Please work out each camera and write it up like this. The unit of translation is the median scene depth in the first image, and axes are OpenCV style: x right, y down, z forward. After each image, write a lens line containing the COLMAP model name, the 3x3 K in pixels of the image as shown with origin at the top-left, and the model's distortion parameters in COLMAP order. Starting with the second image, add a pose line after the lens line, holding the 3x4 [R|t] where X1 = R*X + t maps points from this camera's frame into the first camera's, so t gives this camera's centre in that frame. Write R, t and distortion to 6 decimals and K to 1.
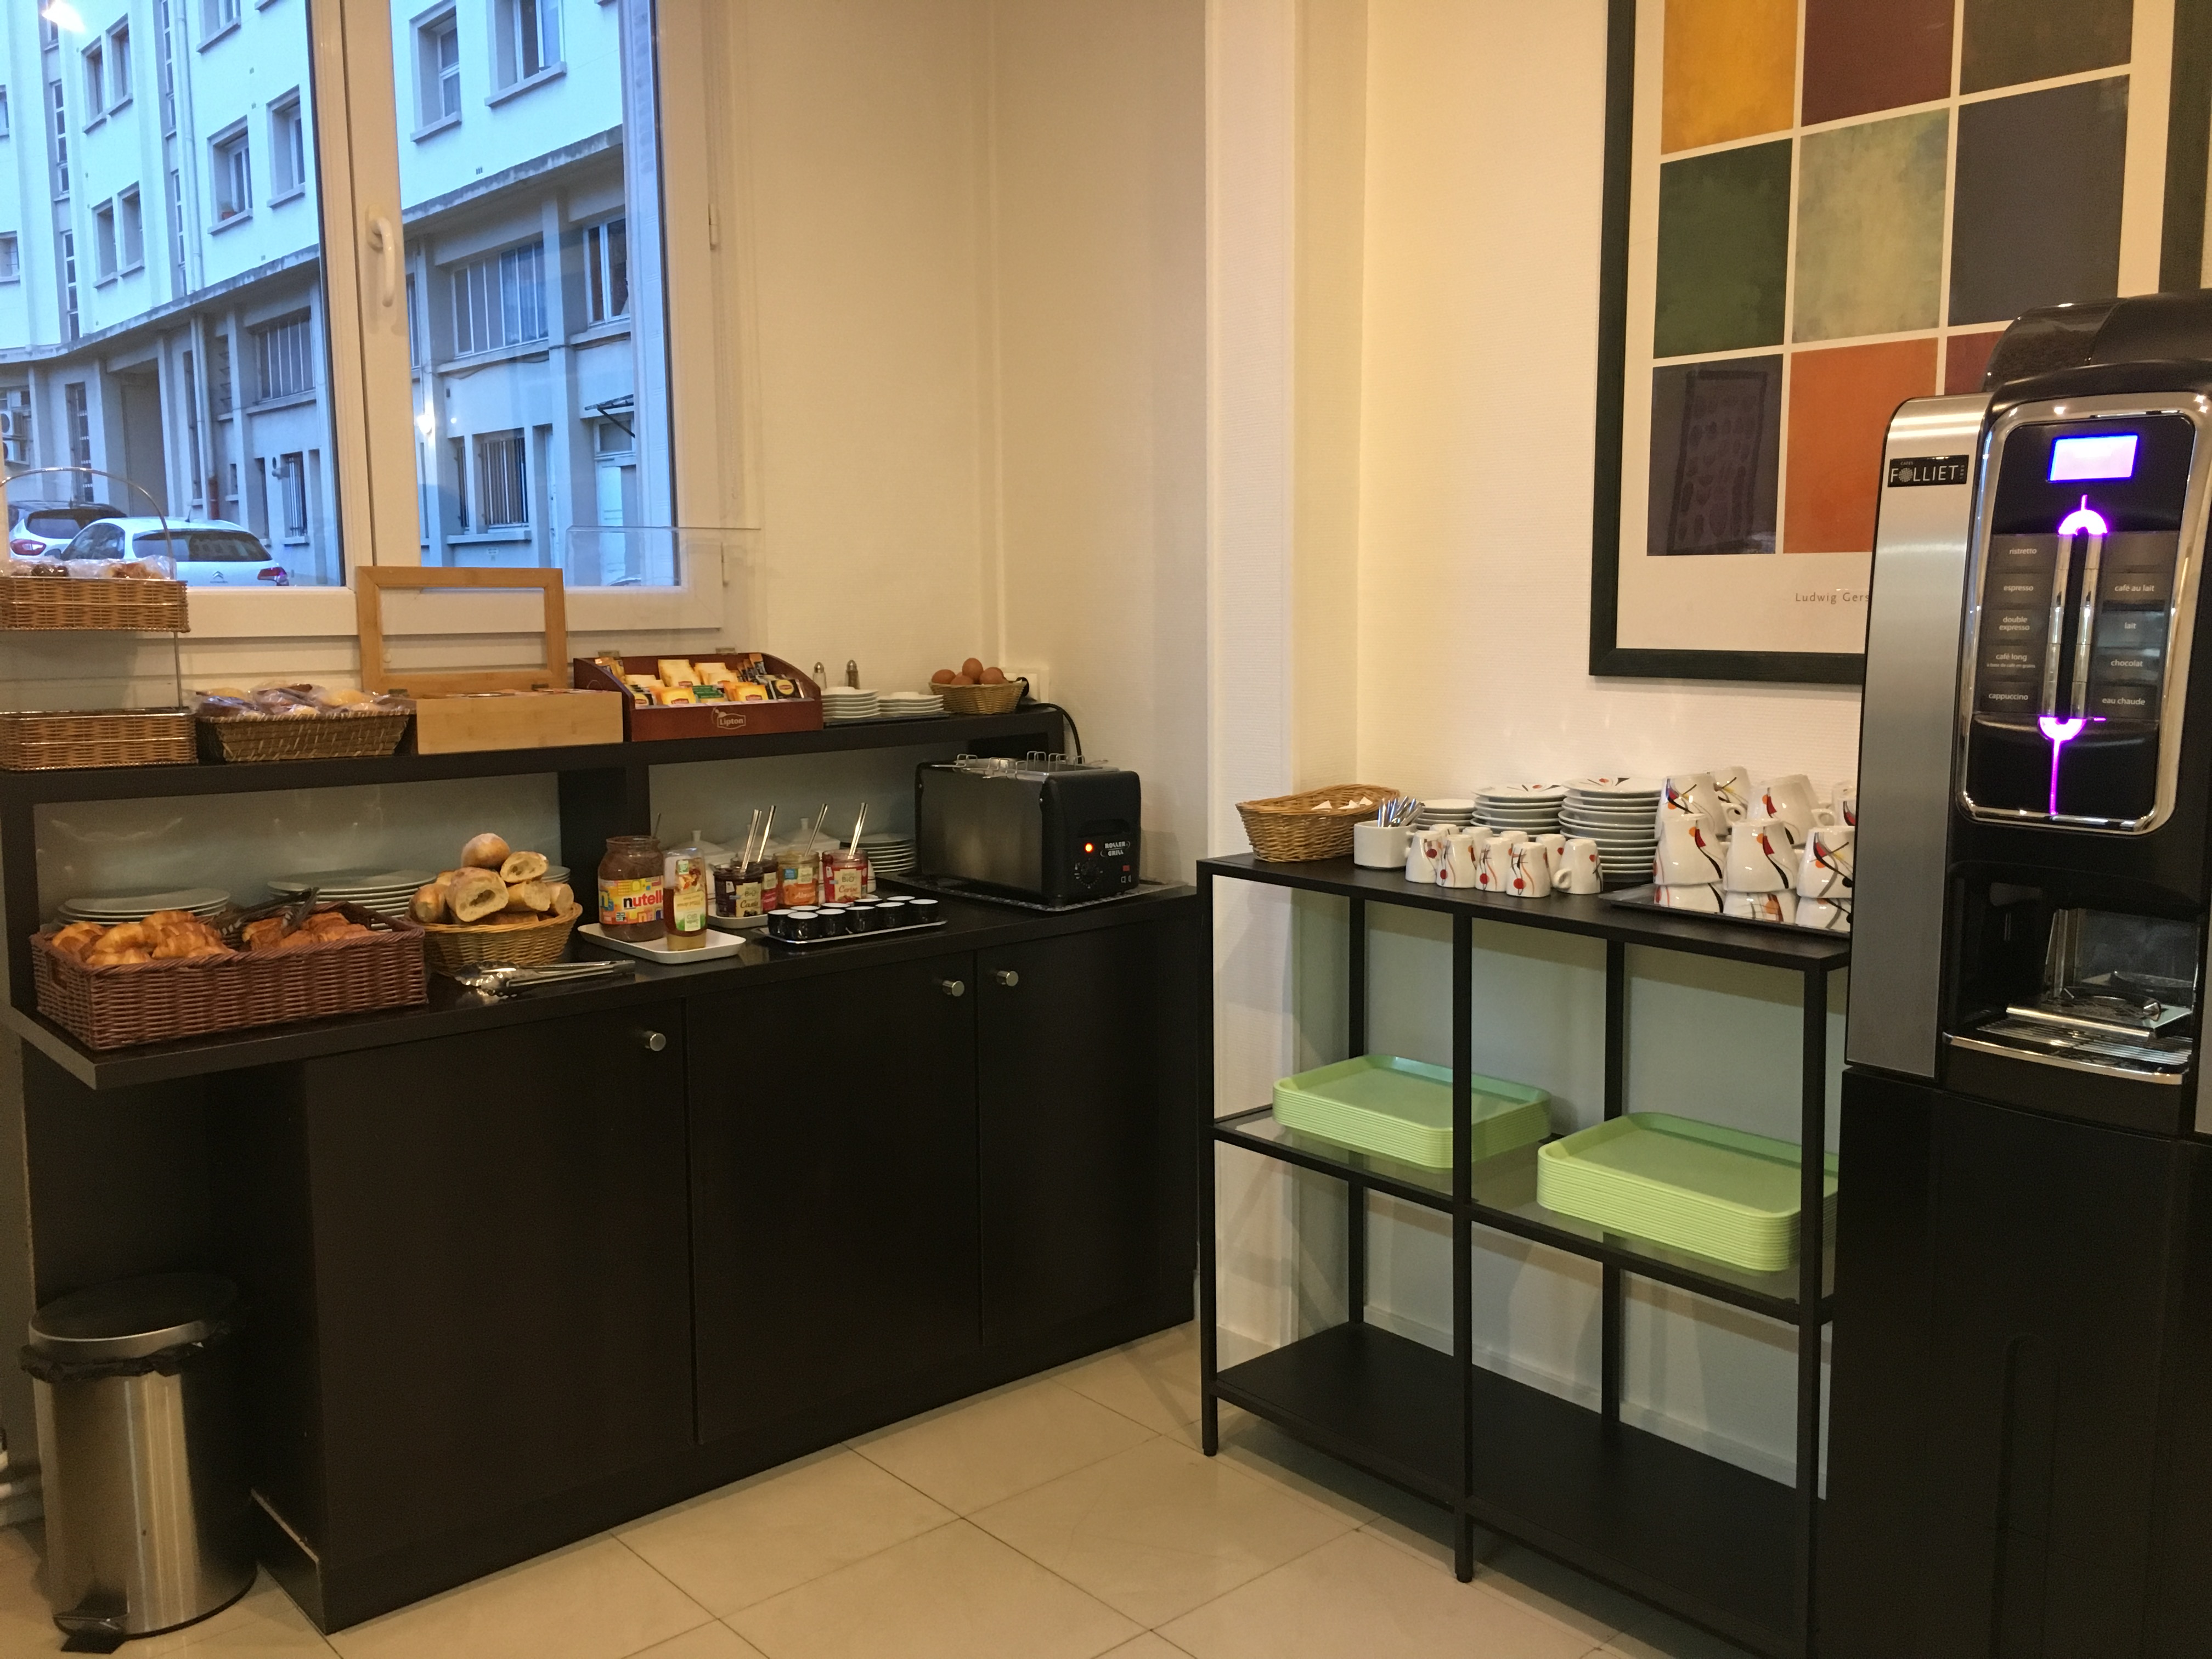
lens RADIAL K [[1885.6, 0, 1105.1], [0, 1885.6, 825.8], [0, 0, 1]] dist [0.070677, -0.089264]
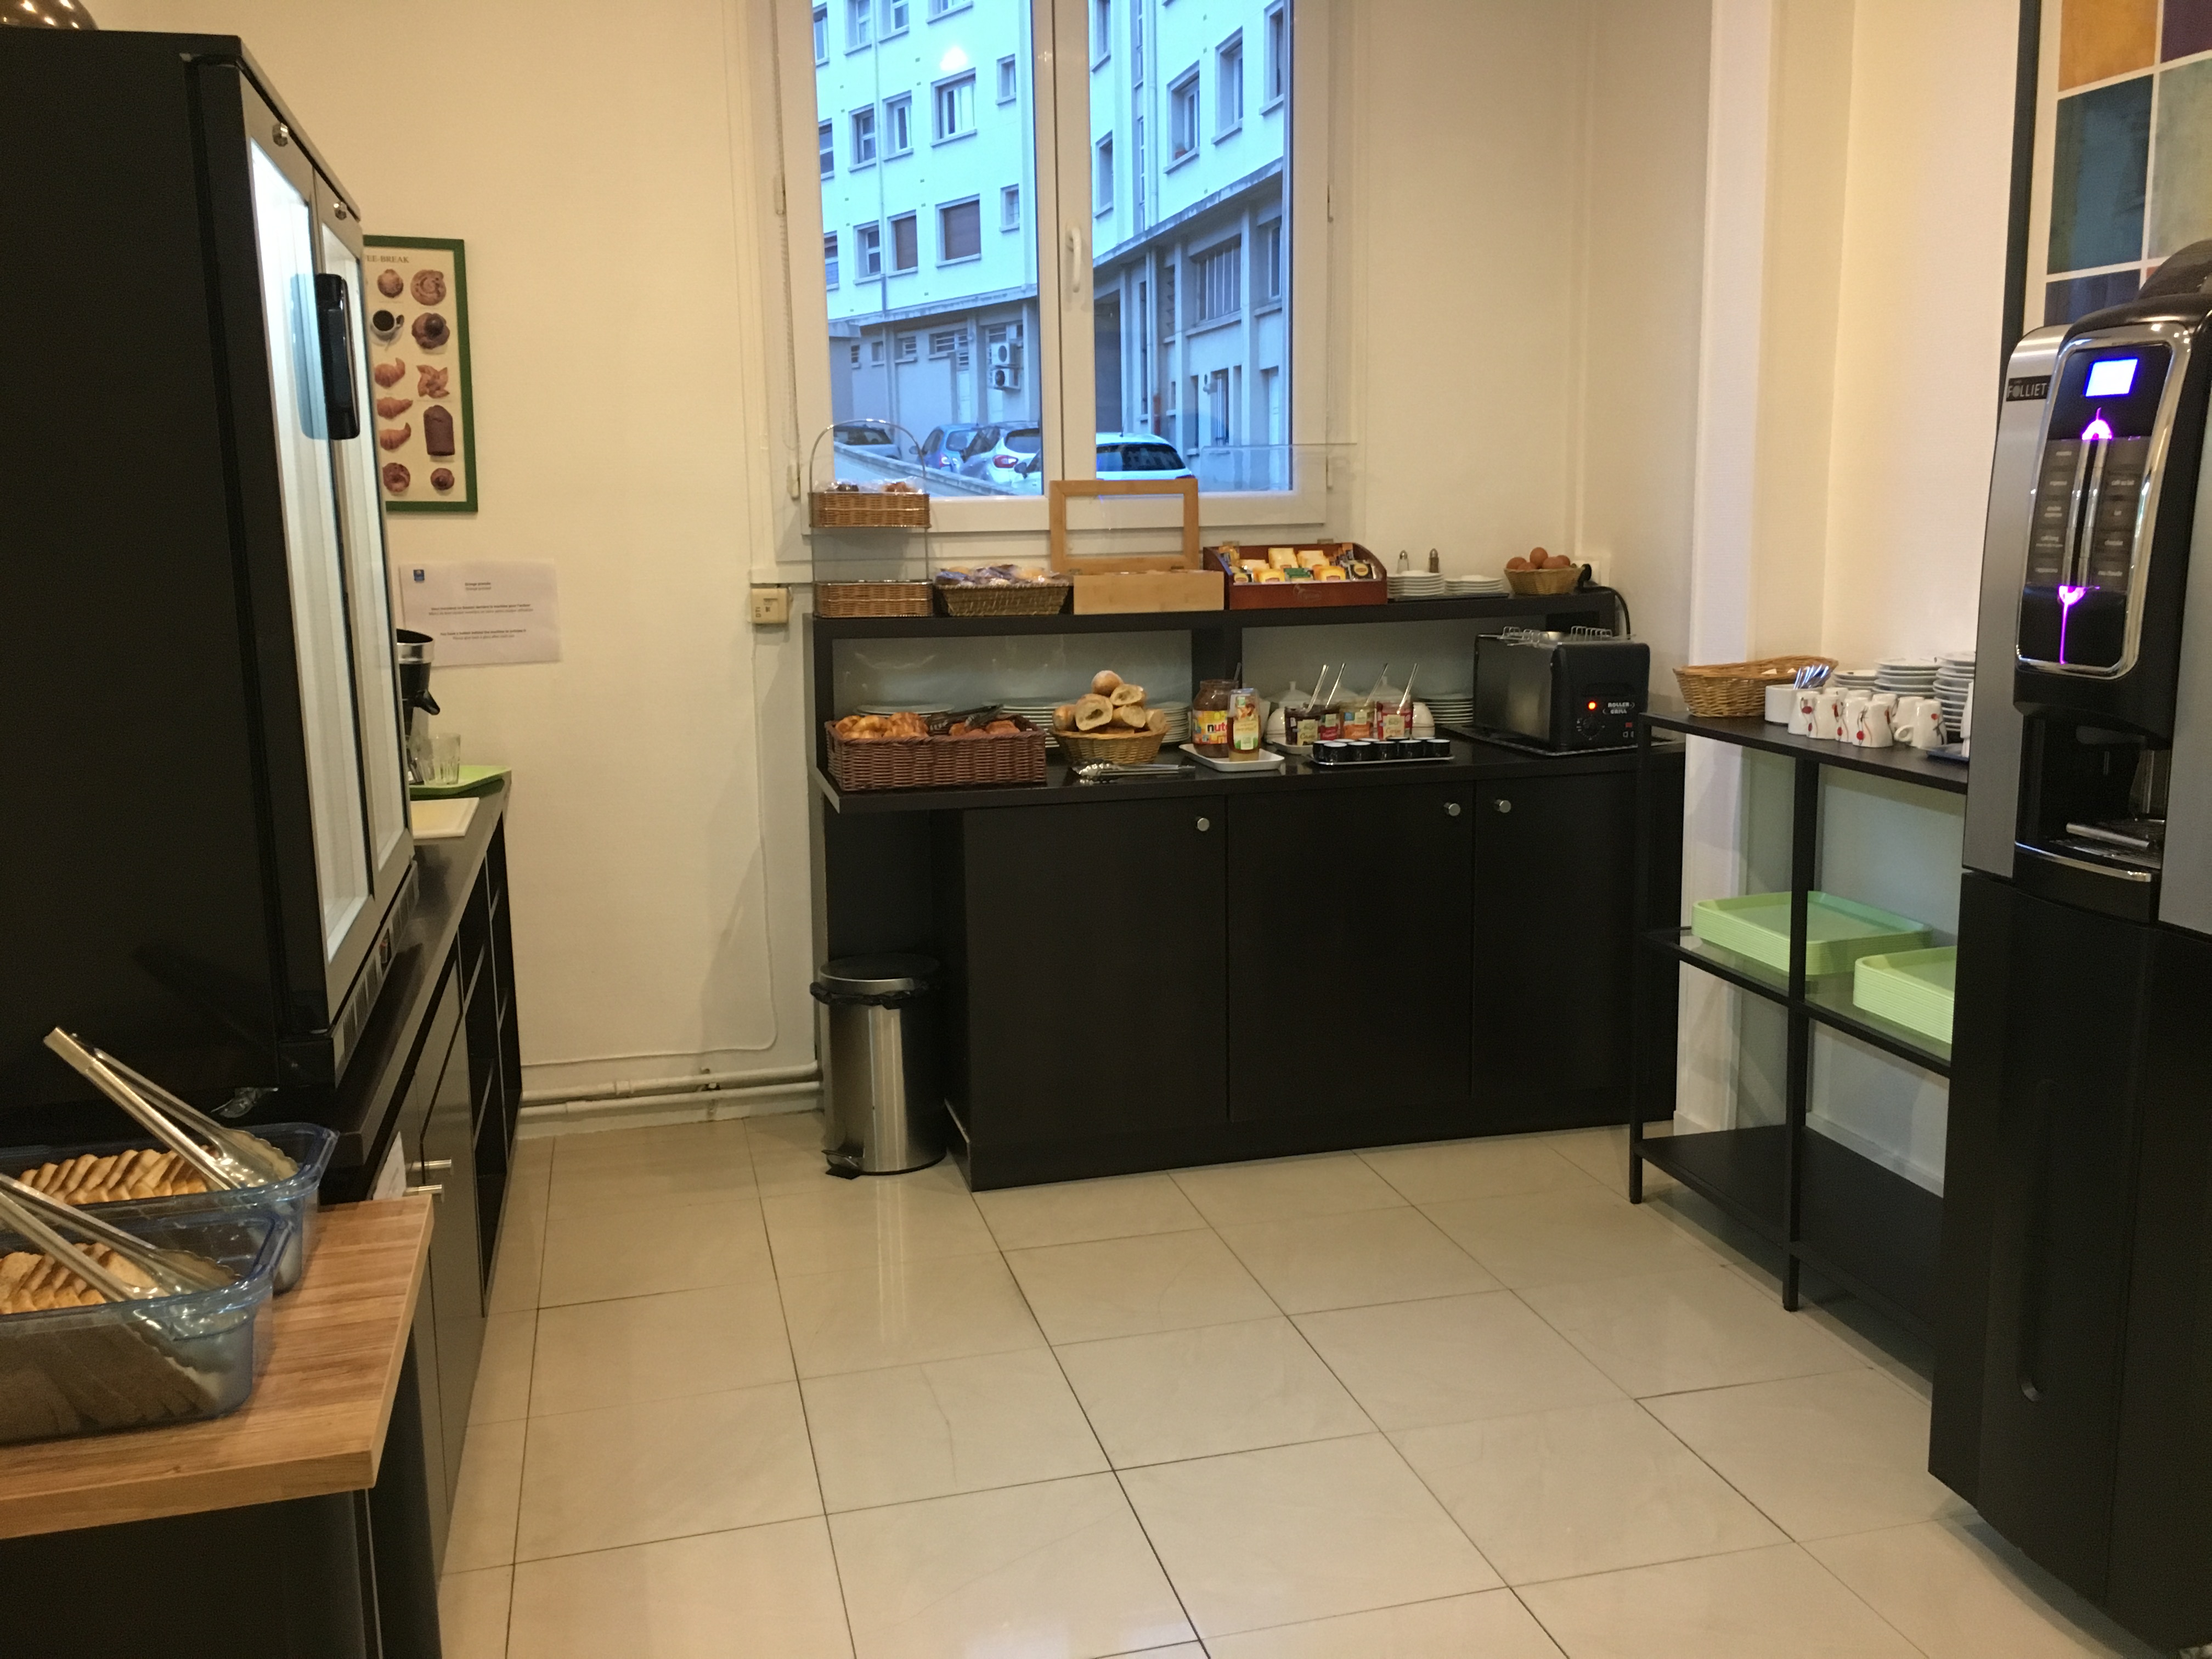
lens RADIAL K [[1885.6, 0, 1103.8], [0, 1885.6, 829.7], [0, 0, 1]] dist [0.070677, -0.089264]
pose [[0.890947, 0.069400, -0.448772, 0.300220], [-0.044950, 0.996877, 0.064923, 0.029784], [0.451877, -0.037671, 0.891285, -0.249176]]
